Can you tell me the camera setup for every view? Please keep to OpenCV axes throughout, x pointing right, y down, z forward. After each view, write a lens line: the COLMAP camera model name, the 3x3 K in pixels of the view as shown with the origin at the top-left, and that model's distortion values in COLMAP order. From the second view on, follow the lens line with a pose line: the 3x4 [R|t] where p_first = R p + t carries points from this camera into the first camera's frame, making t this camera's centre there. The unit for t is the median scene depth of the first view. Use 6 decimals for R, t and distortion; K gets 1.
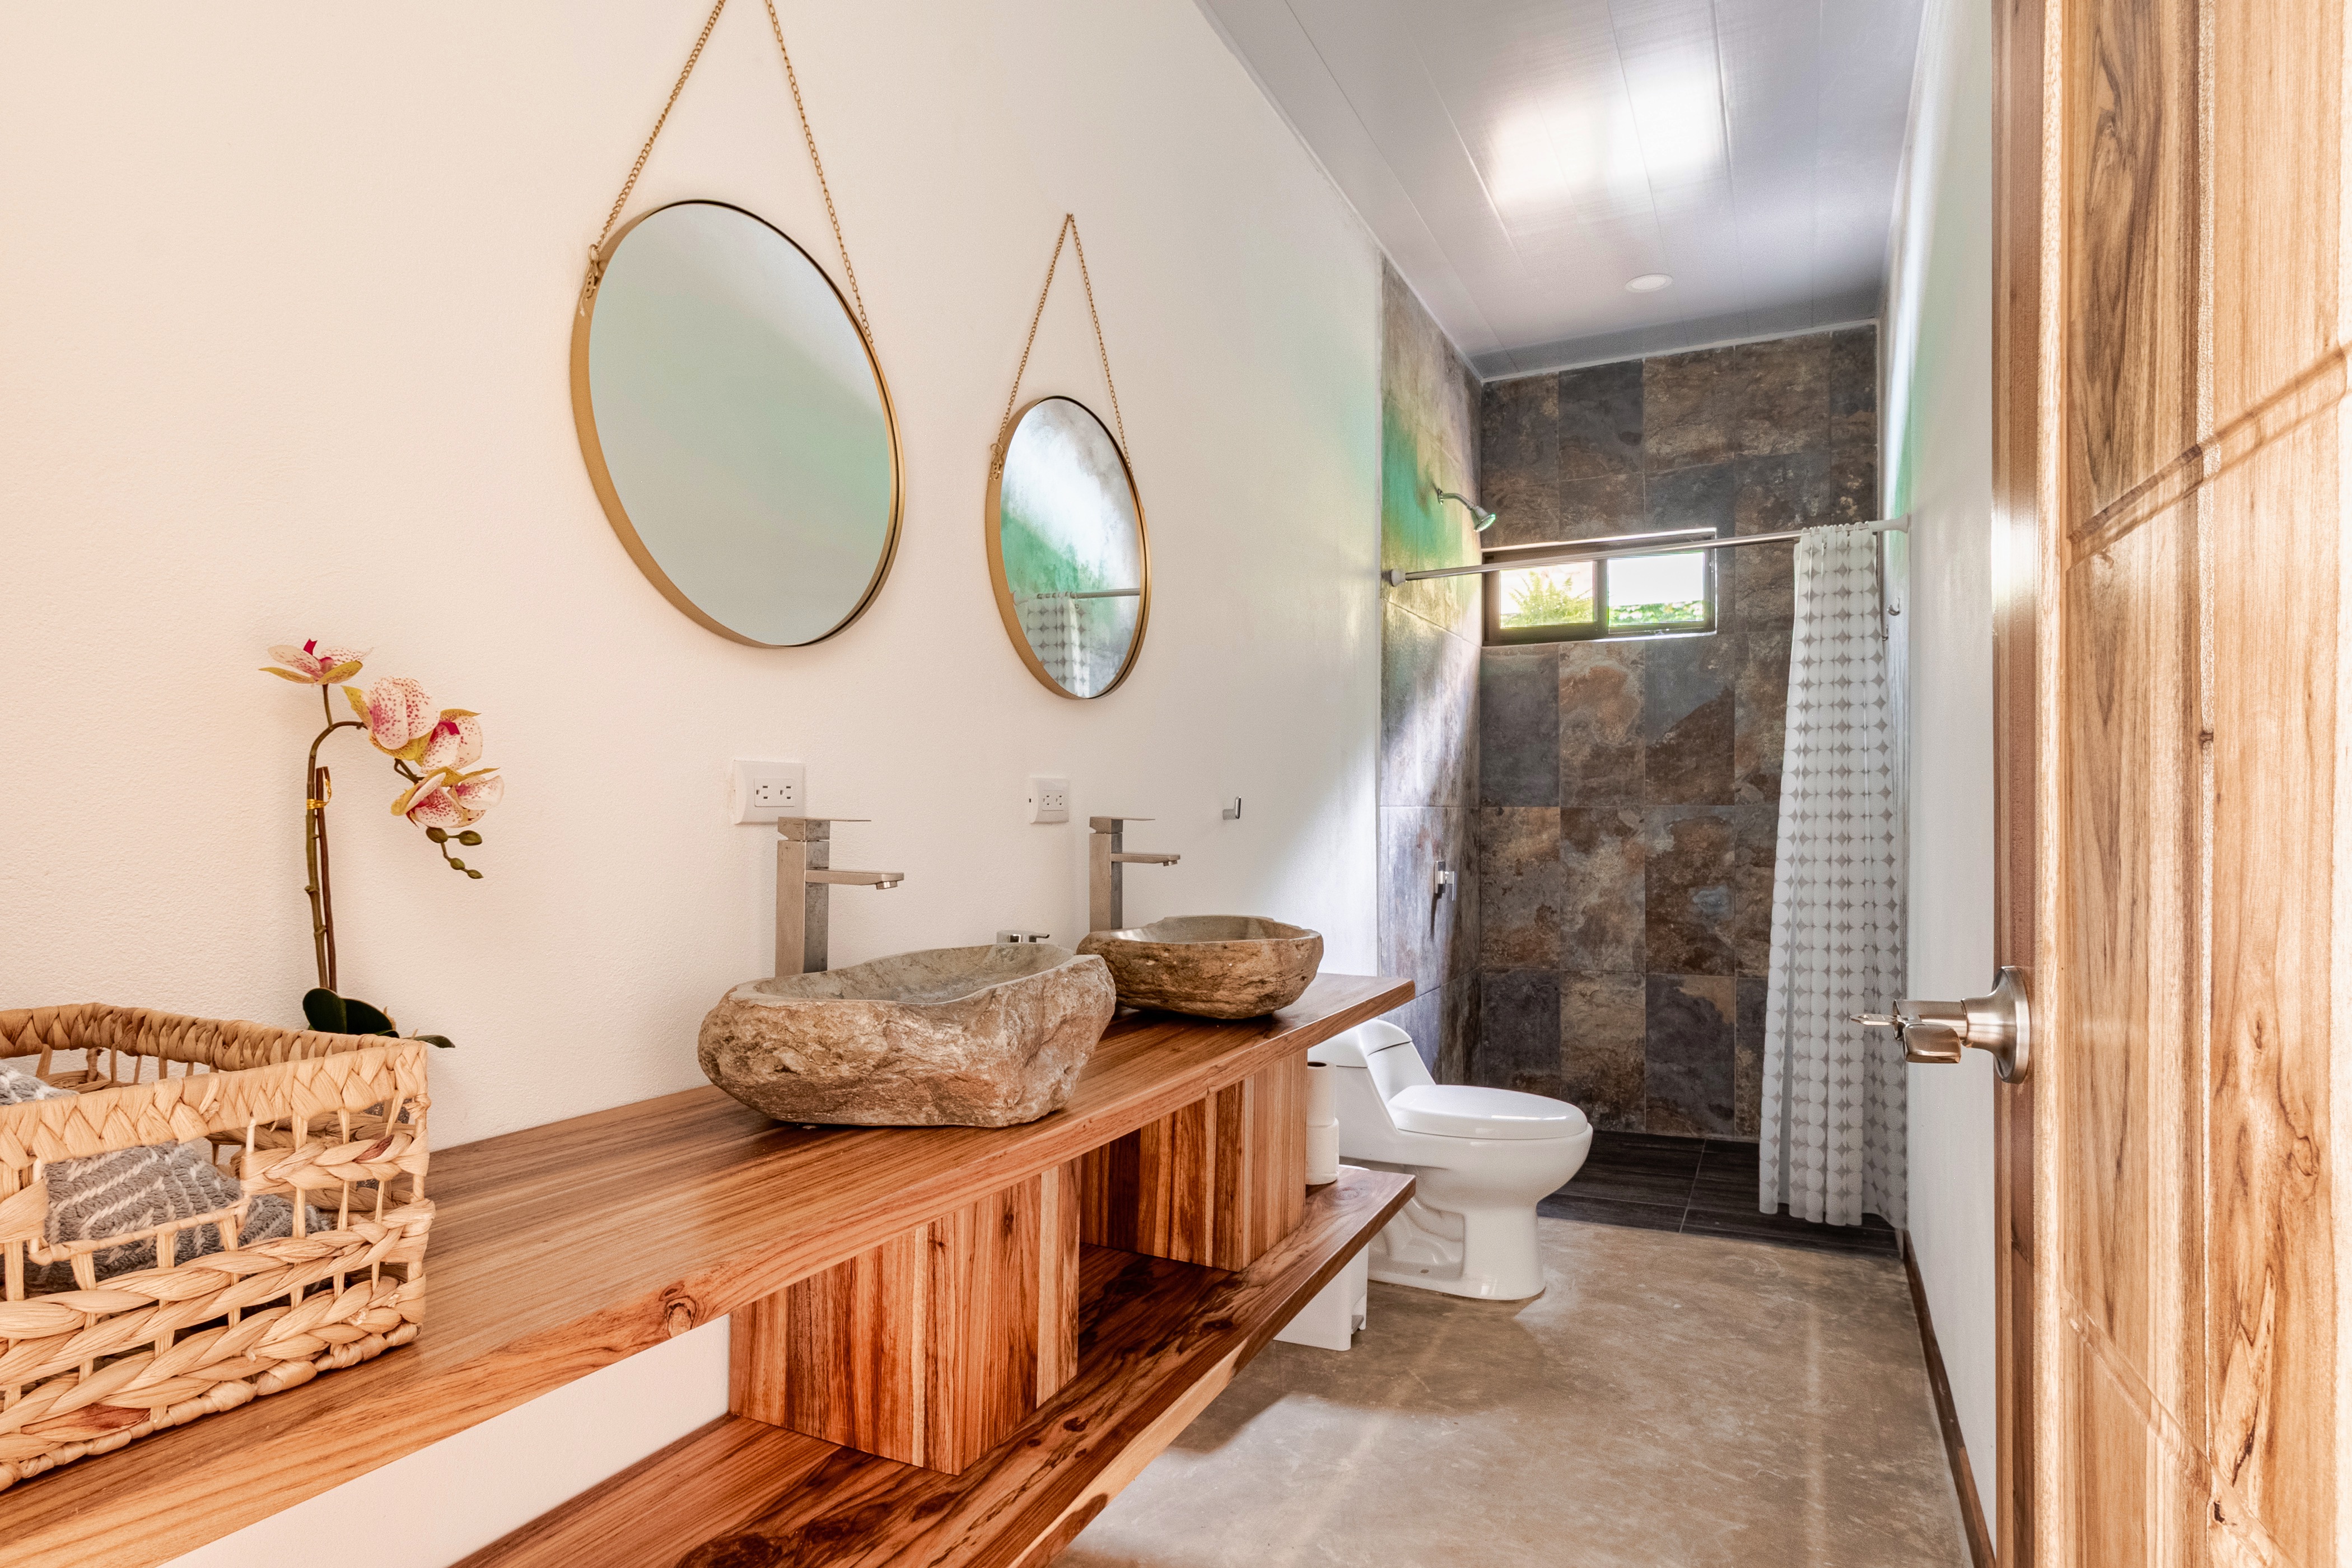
lens RADIAL K [[1218.0, 0, 1228.4], [0, 1218.0, 779.3], [0, 0, 1]] dist [0.003126, -0.000351]
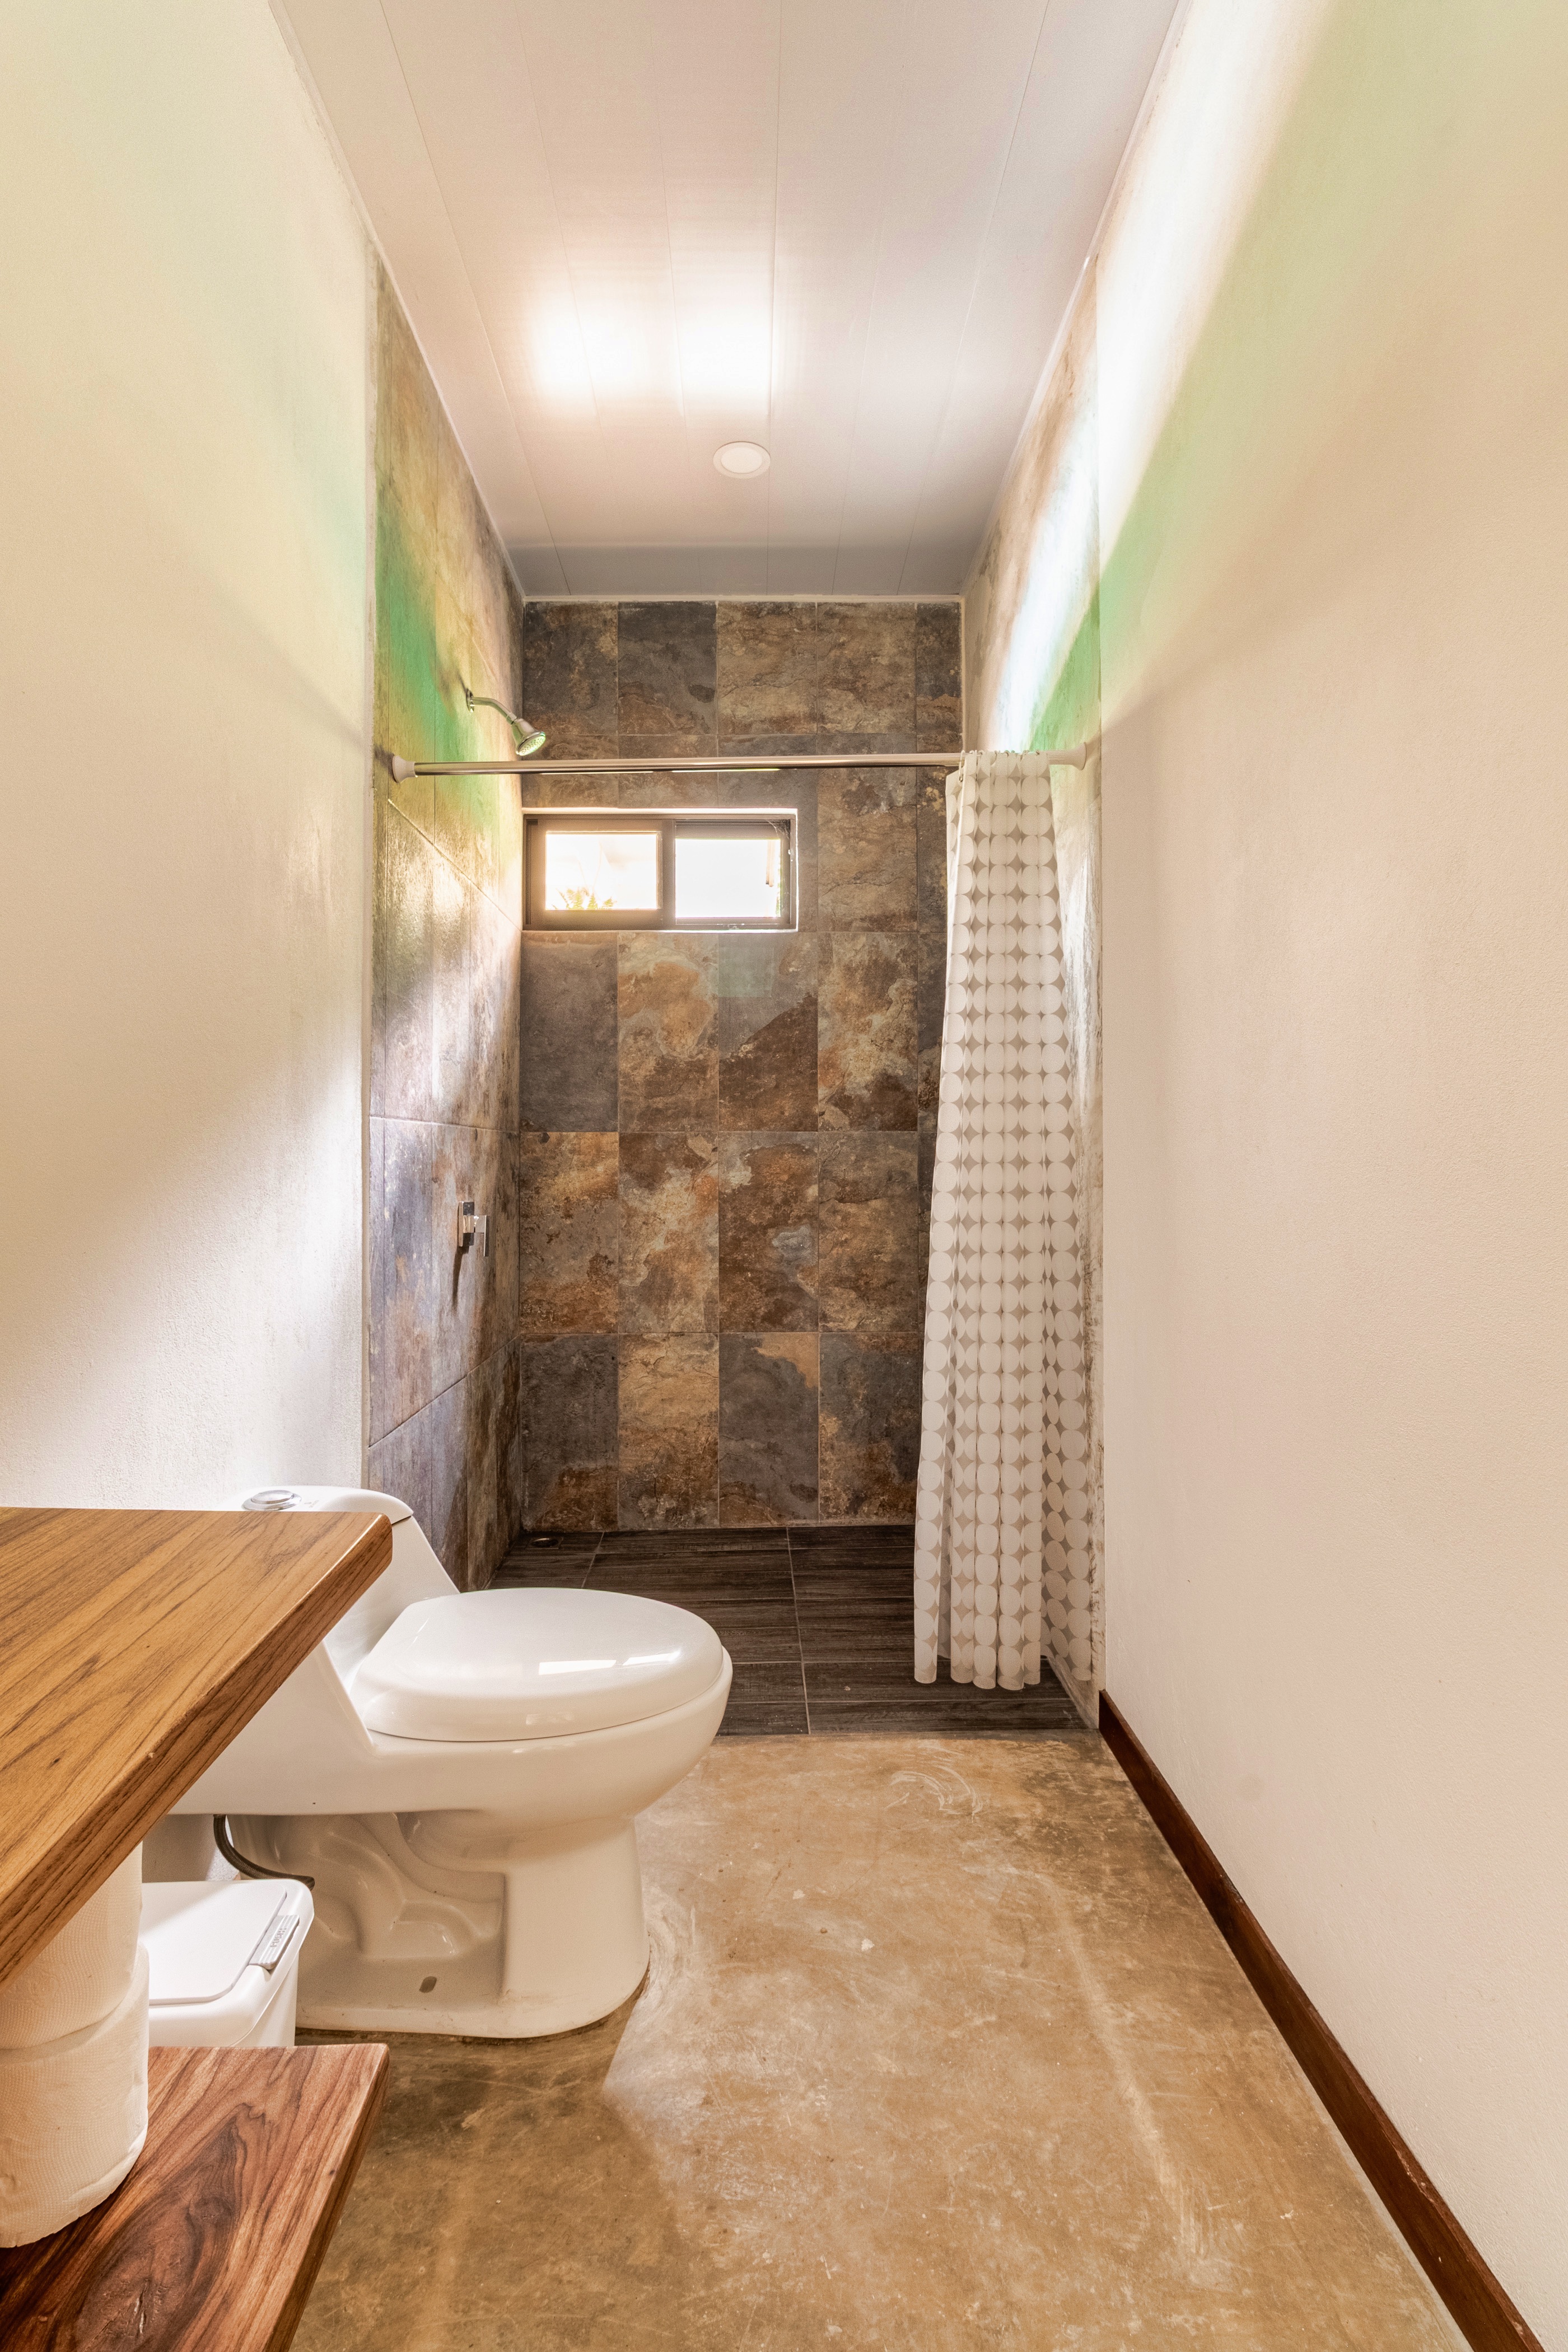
lens RADIAL K [[1218.0, 0, 784.9], [0, 1218.0, 1158.6], [0, 0, 1]] dist [0.003126, -0.000351]
pose [[0.910698, 0.000137, 0.413074, 0.040206], [-0.013389, 0.999484, 0.029187, 0.015614], [-0.412857, -0.032112, 0.910230, 0.226203]]
